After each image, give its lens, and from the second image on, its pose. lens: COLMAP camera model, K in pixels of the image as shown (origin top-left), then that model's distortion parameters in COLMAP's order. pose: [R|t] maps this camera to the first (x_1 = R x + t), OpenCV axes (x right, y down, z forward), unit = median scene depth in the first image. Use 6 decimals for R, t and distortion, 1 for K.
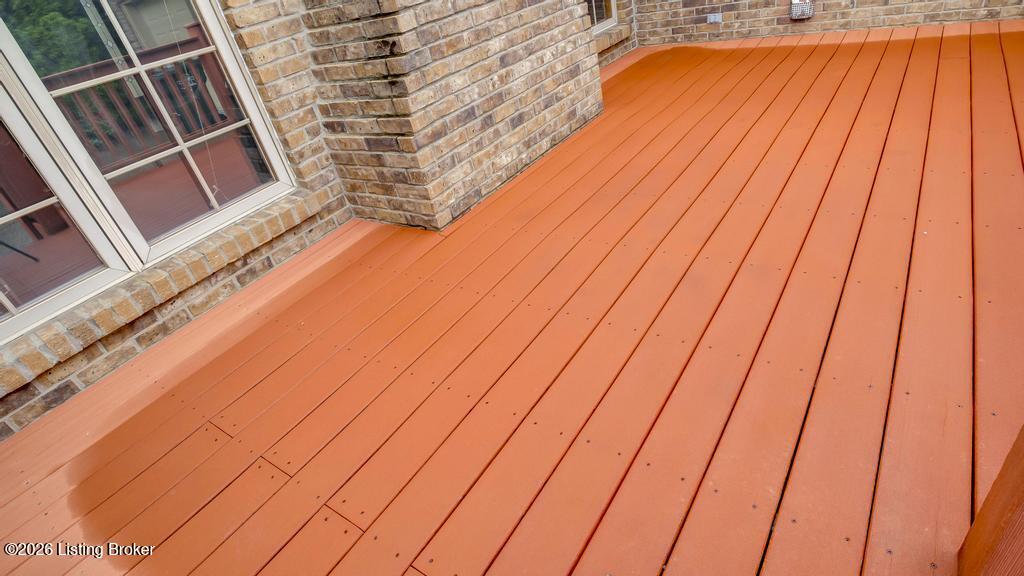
lens RADIAL K [[521.6, 0, 516.7], [0, 521.6, 289.0], [0, 0, 1]] dist [-0.037080, 0.000693]
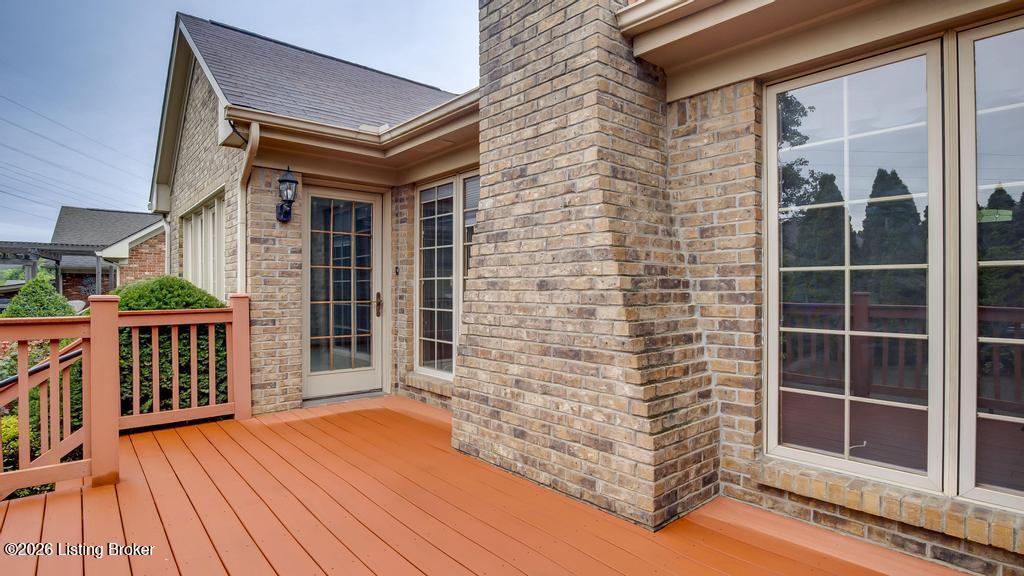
lens RADIAL K [[521.6, 0, 512.8], [0, 521.6, 291.8], [0, 0, 1]] dist [-0.037080, 0.000693]
pose [[-0.252108, 0.199689, -0.946872, 1.048007], [-0.489926, 0.817471, 0.302844, -0.932672], [0.834514, 0.540246, -0.108258, 0.946467]]
